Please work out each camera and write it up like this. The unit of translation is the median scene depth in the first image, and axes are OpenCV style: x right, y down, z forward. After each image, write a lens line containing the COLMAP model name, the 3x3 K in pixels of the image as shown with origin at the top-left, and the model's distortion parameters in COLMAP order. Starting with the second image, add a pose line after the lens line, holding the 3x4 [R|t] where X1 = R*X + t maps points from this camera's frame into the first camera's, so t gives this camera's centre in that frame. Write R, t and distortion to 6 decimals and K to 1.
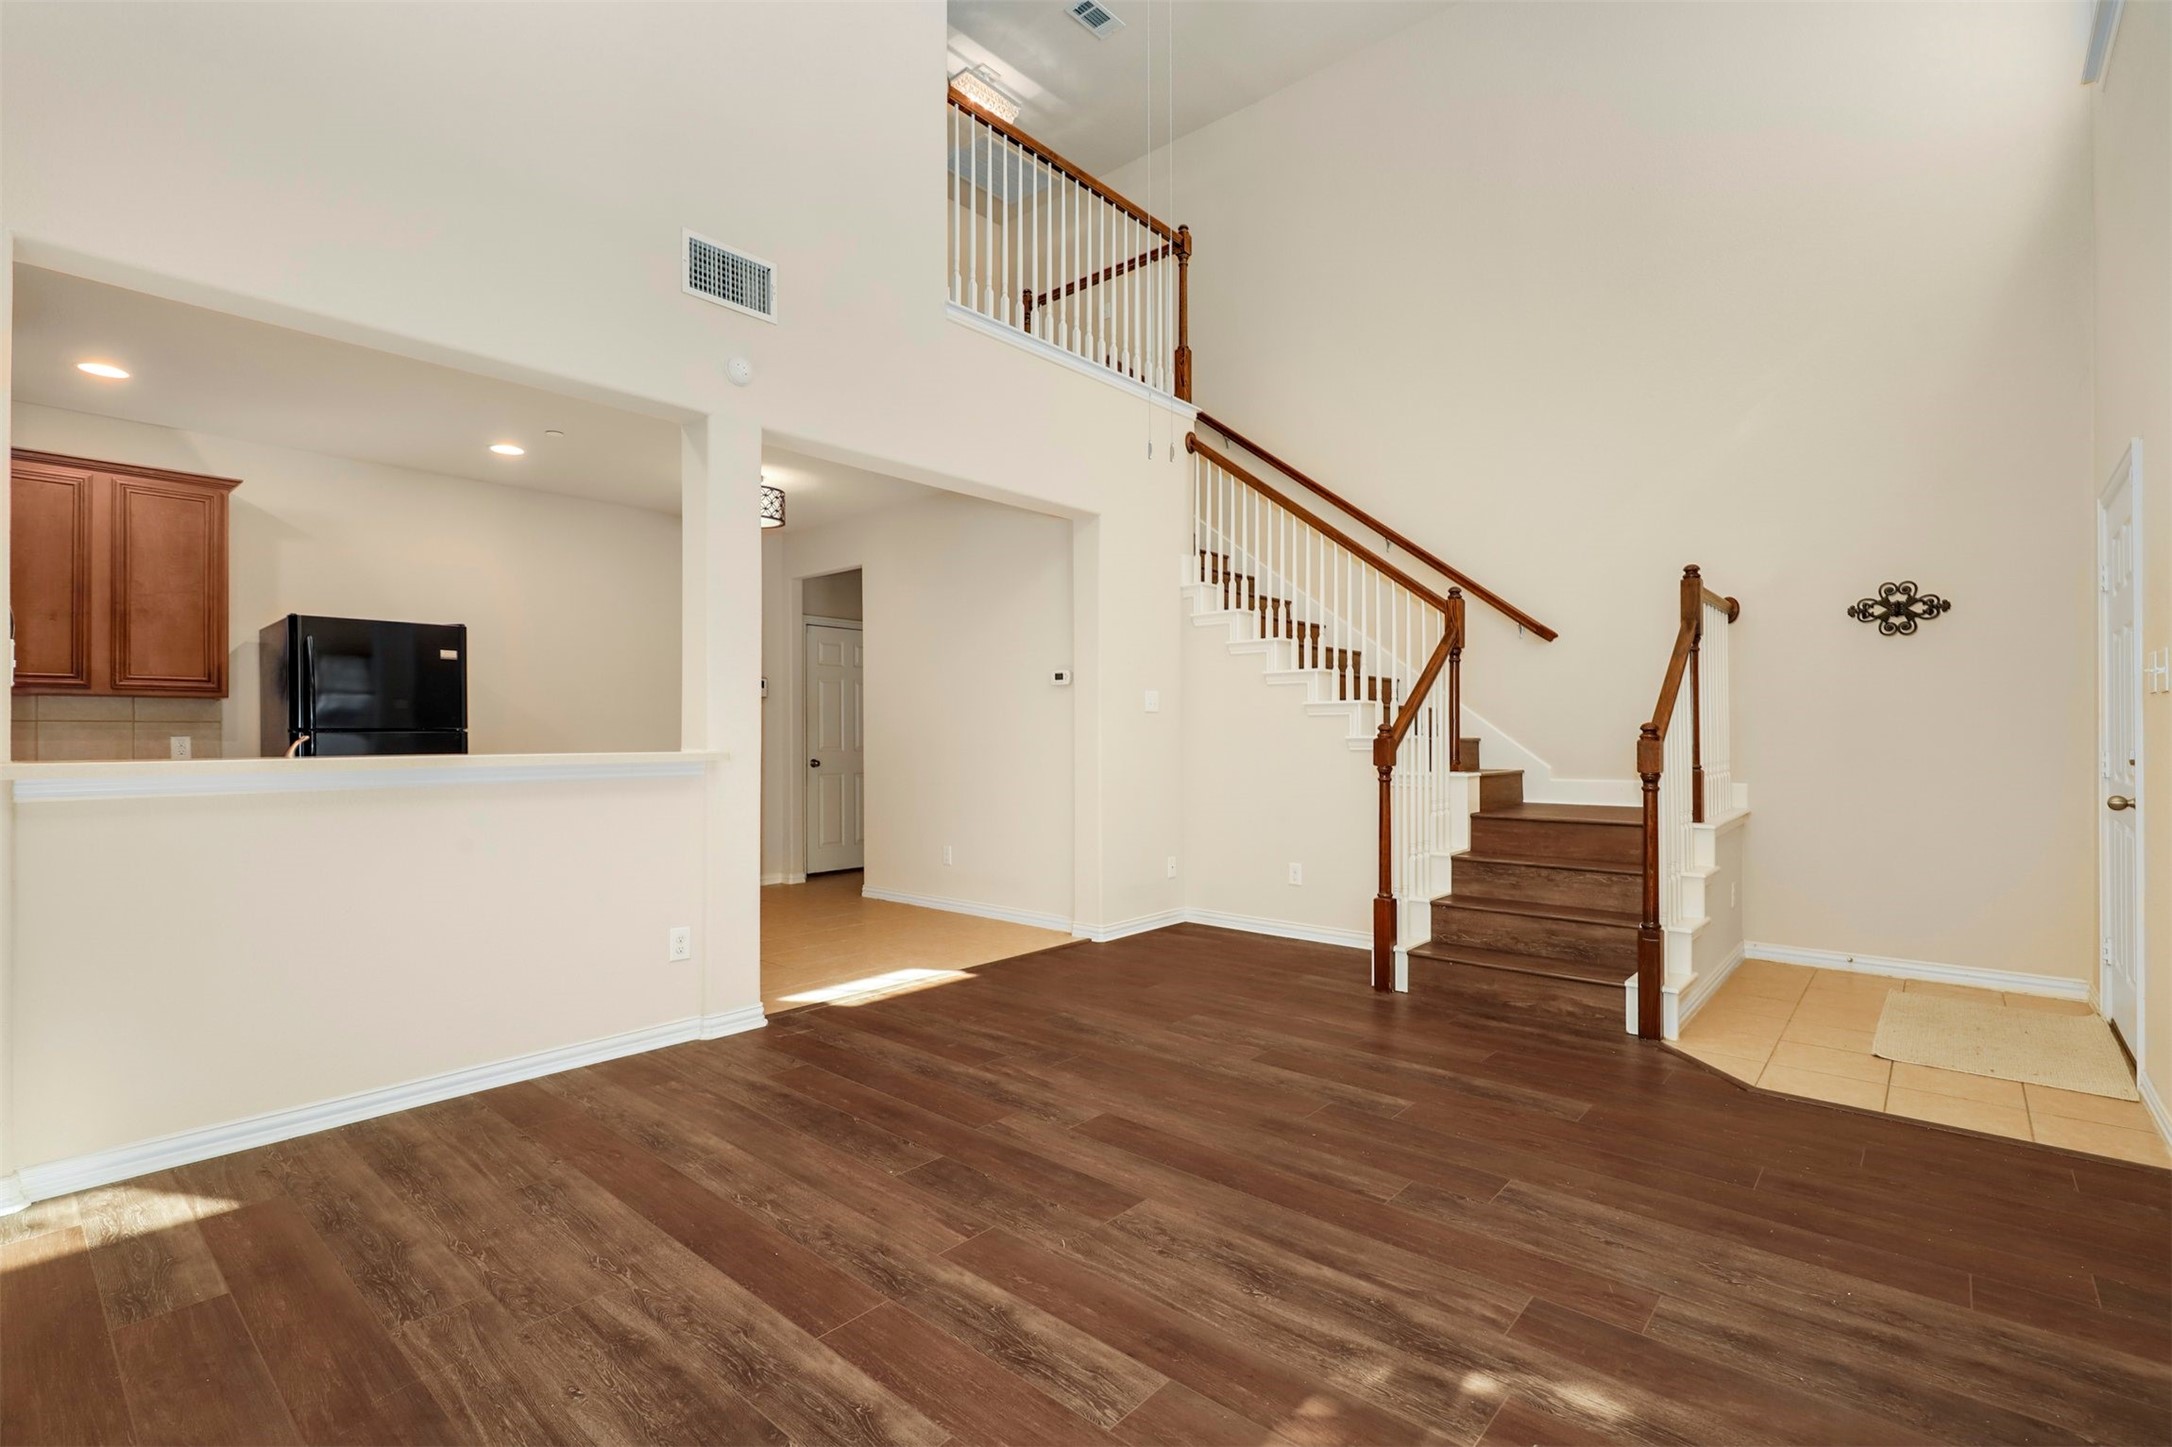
lens RADIAL K [[996.6, 0, 1079.9], [0, 996.6, 735.9], [0, 0, 1]] dist [-0.001095, -0.000137]
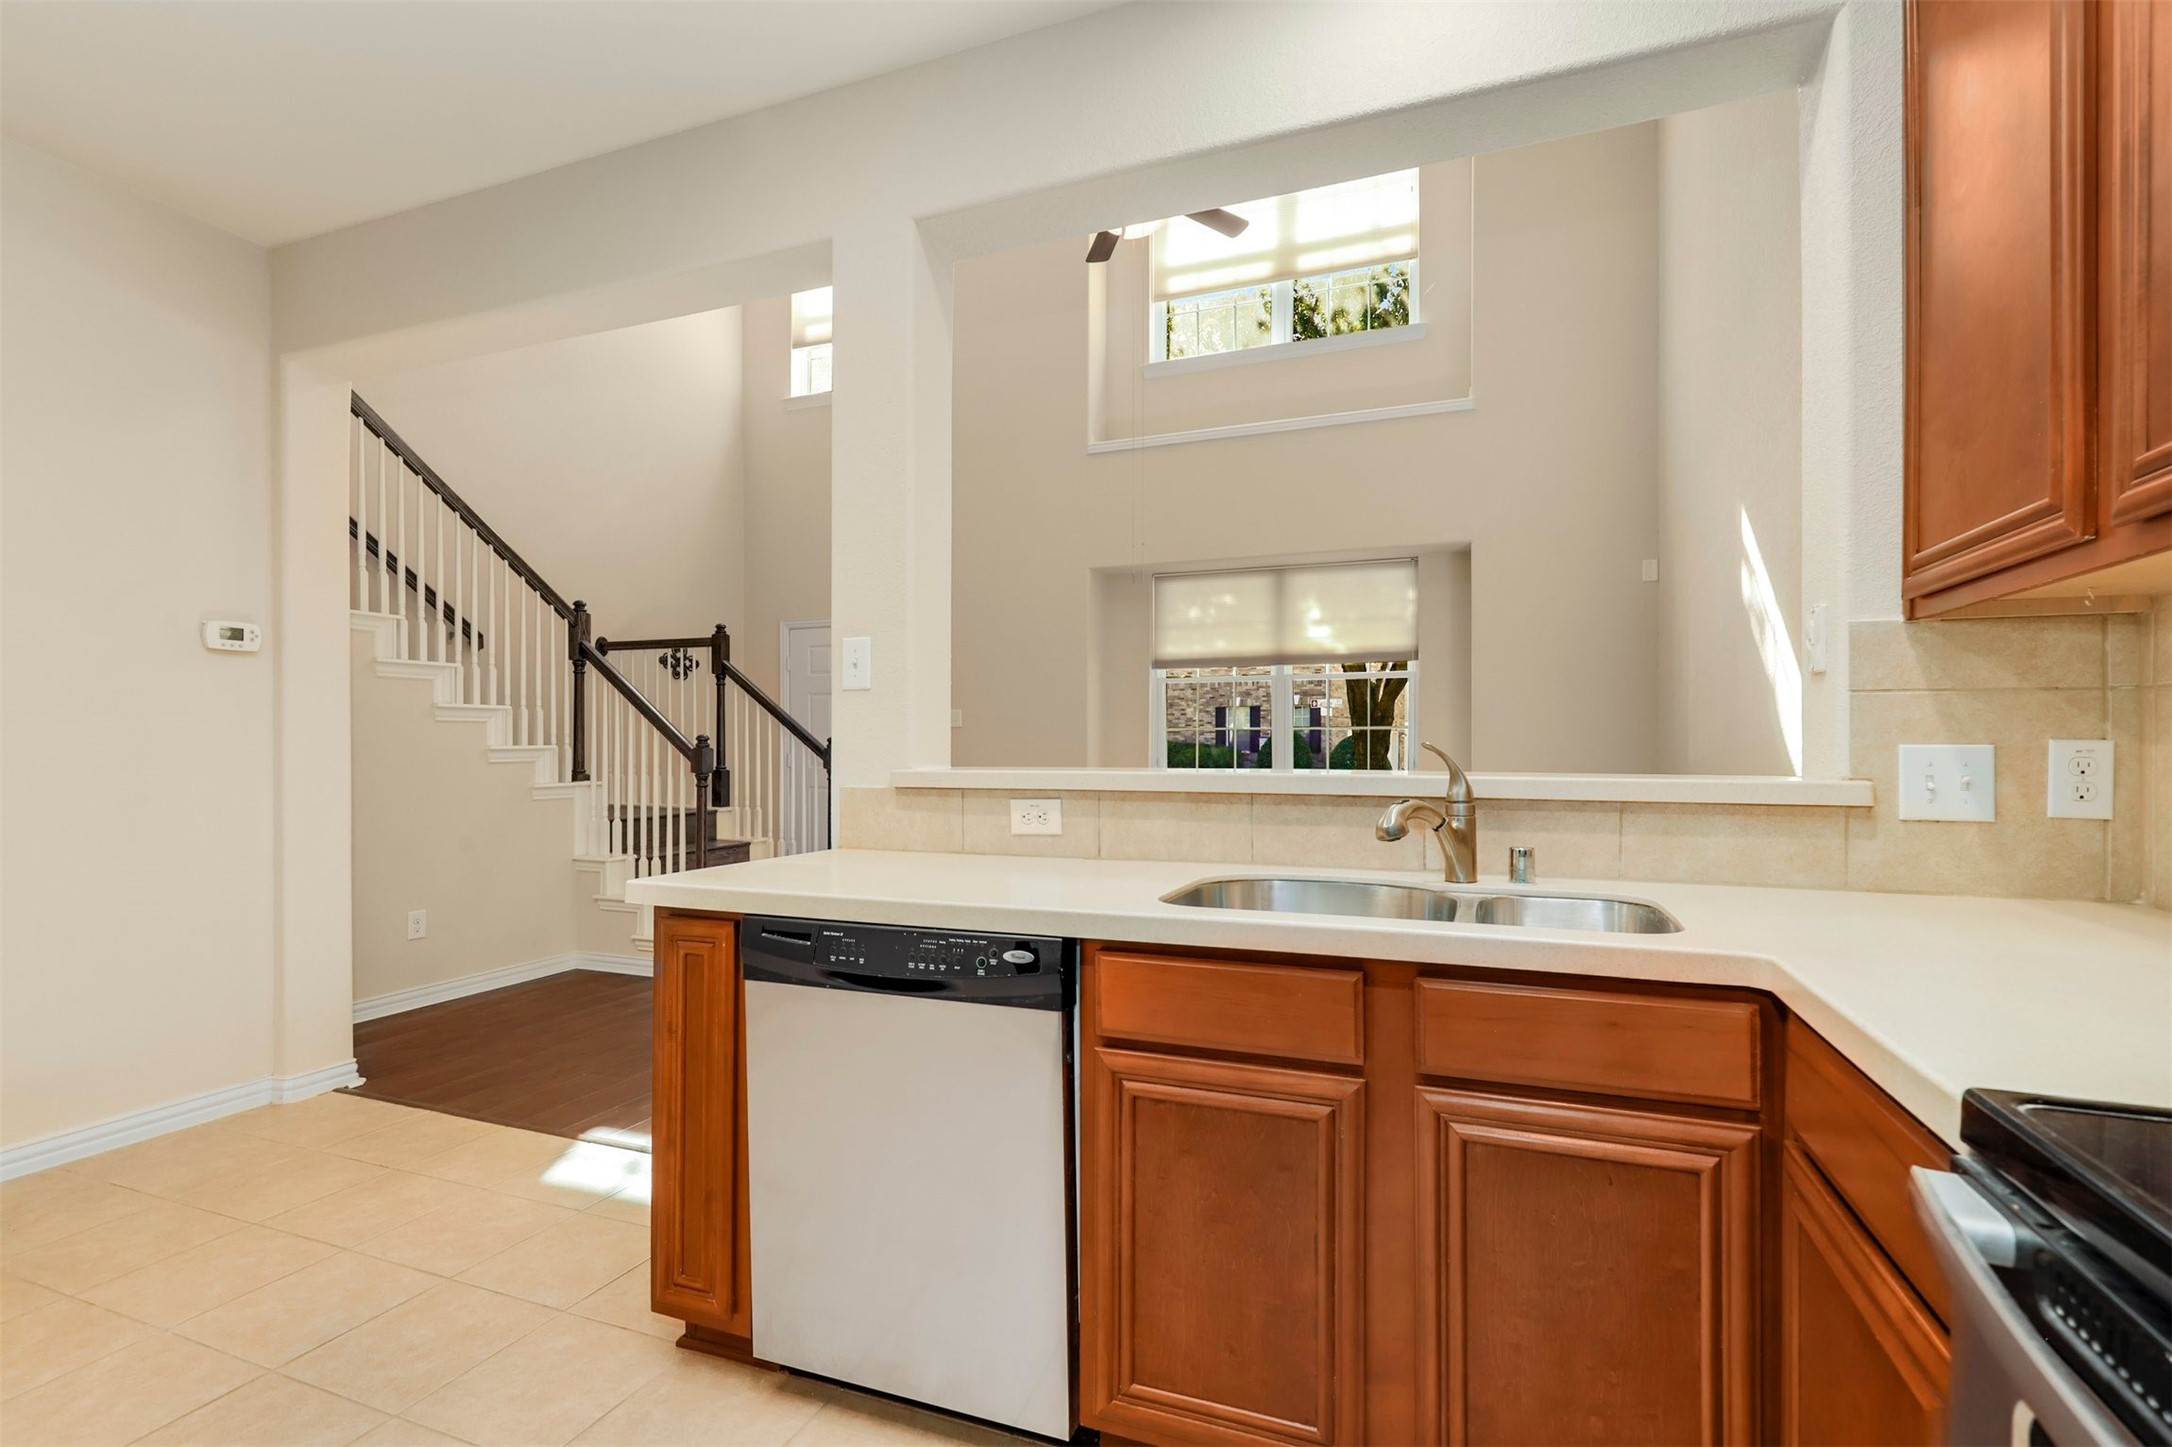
lens RADIAL K [[996.6, 0, 1083.5], [0, 996.6, 743.1], [0, 0, 1]] dist [-0.001095, -0.000137]
pose [[-0.337675, 0.002762, 0.941259, -1.006702], [0.001731, 0.999996, -0.002313, 0.001557], [-0.941261, 0.000848, -0.337679, 1.119025]]
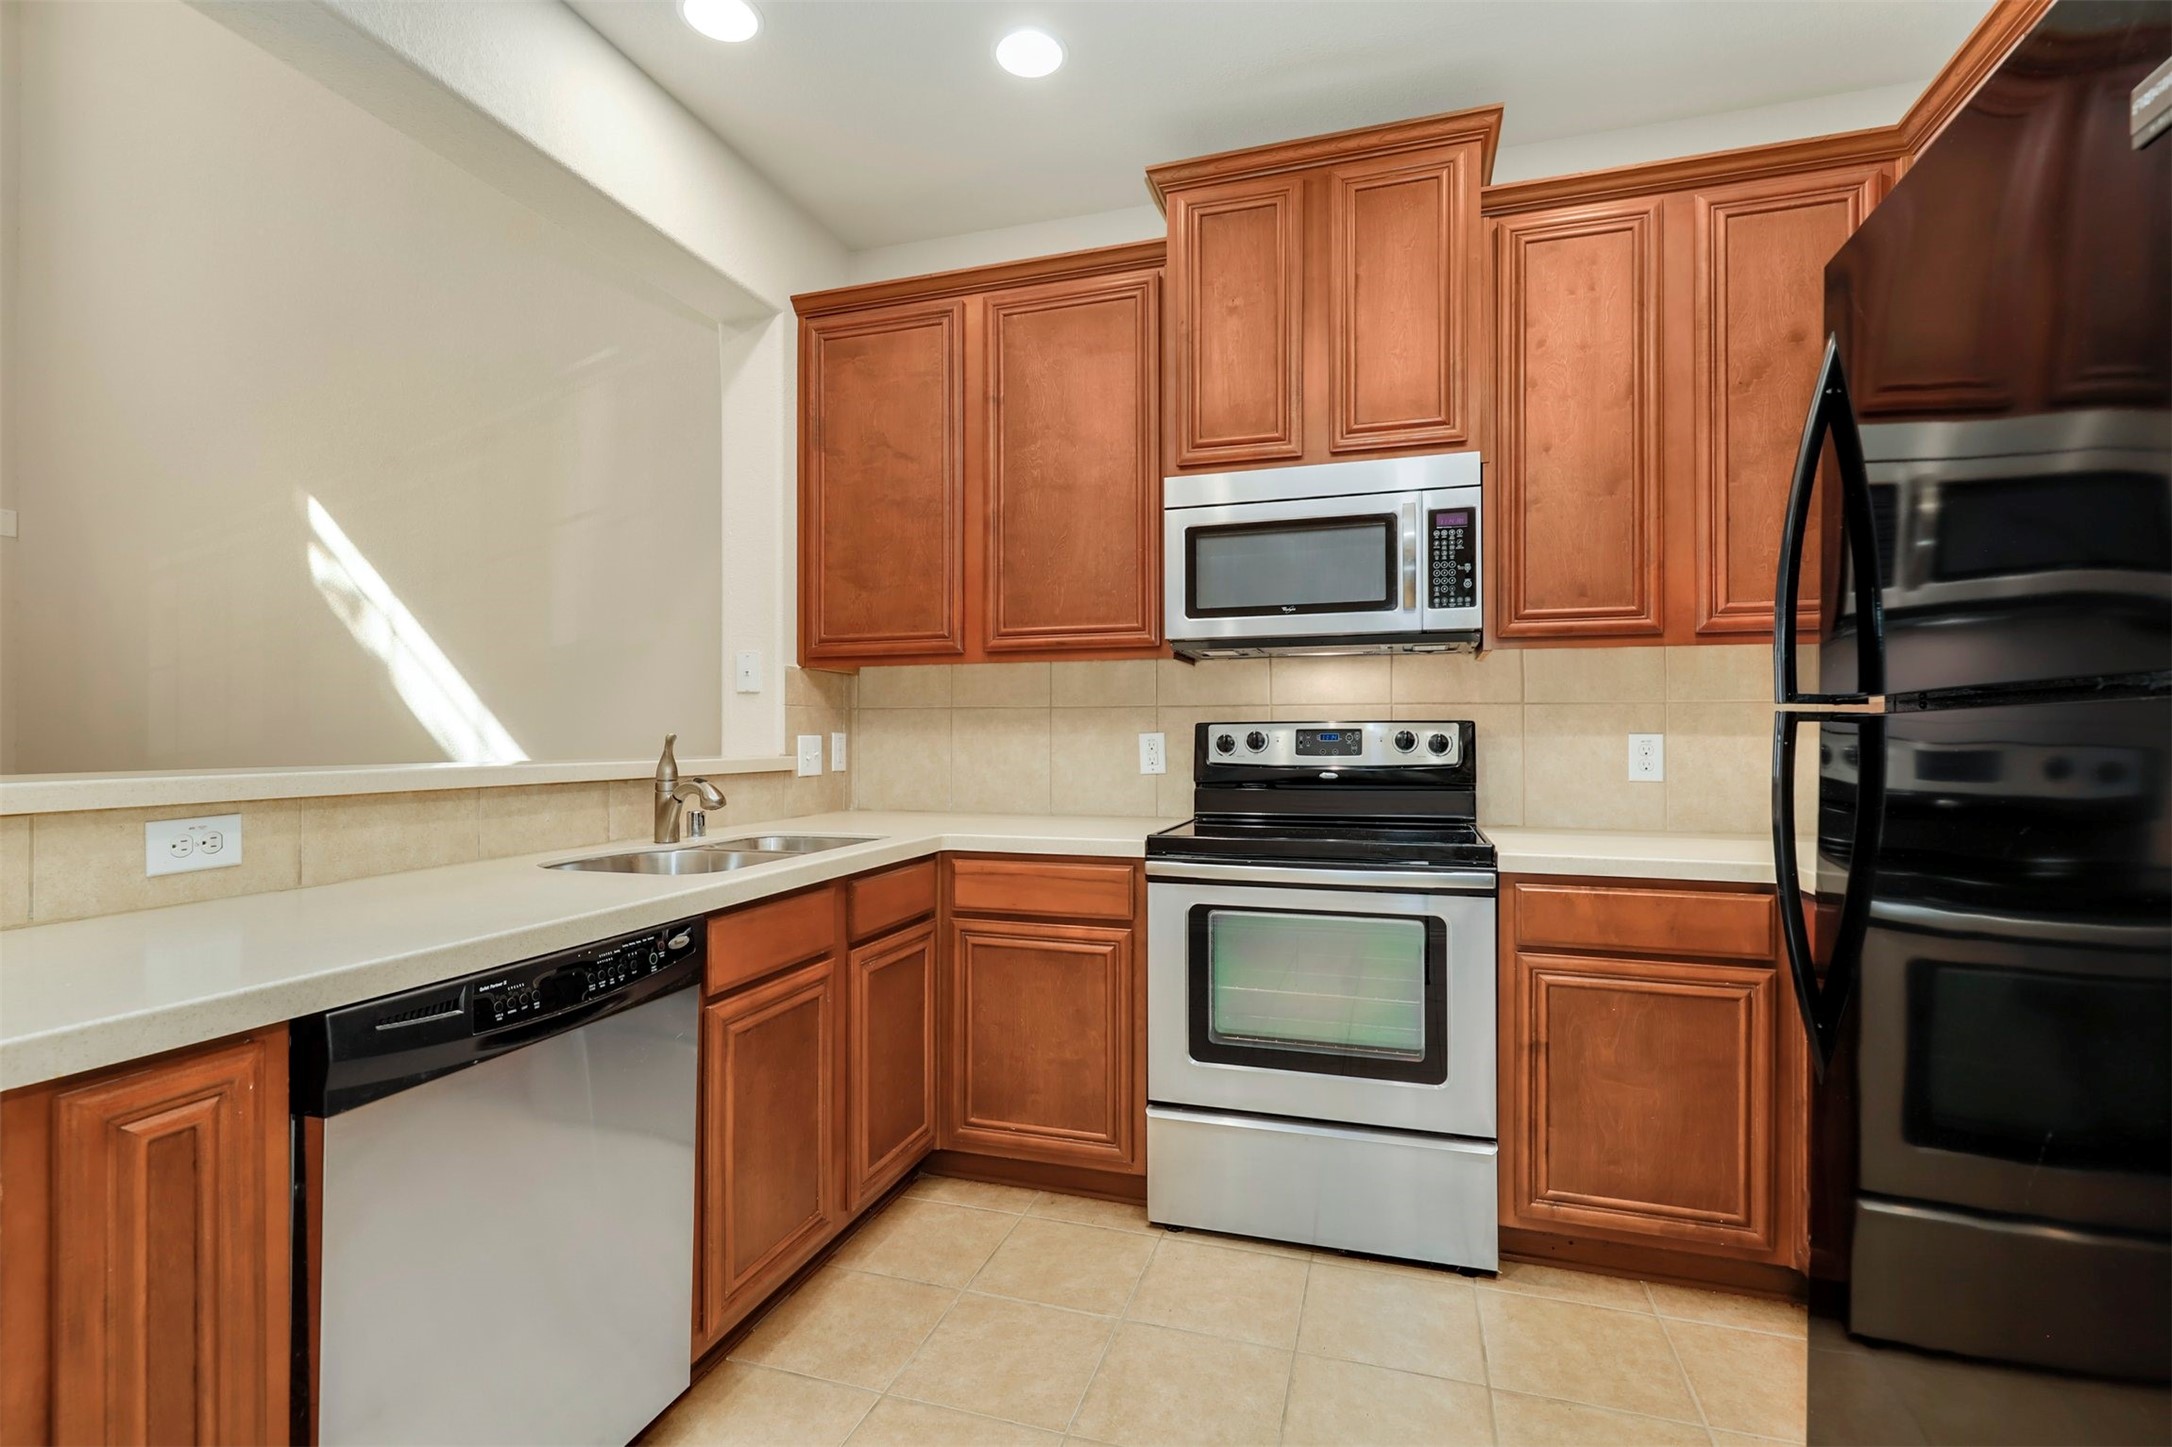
lens RADIAL K [[996.6, 0, 1091.0], [0, 996.6, 725.7], [0, 0, 1]] dist [-0.001095, -0.000137]
pose [[-0.912154, -0.001049, -0.409846, -0.621571], [0.001761, 0.999977, -0.006479, -0.000418], [0.409843, -0.006632, -0.912132, 1.445261]]
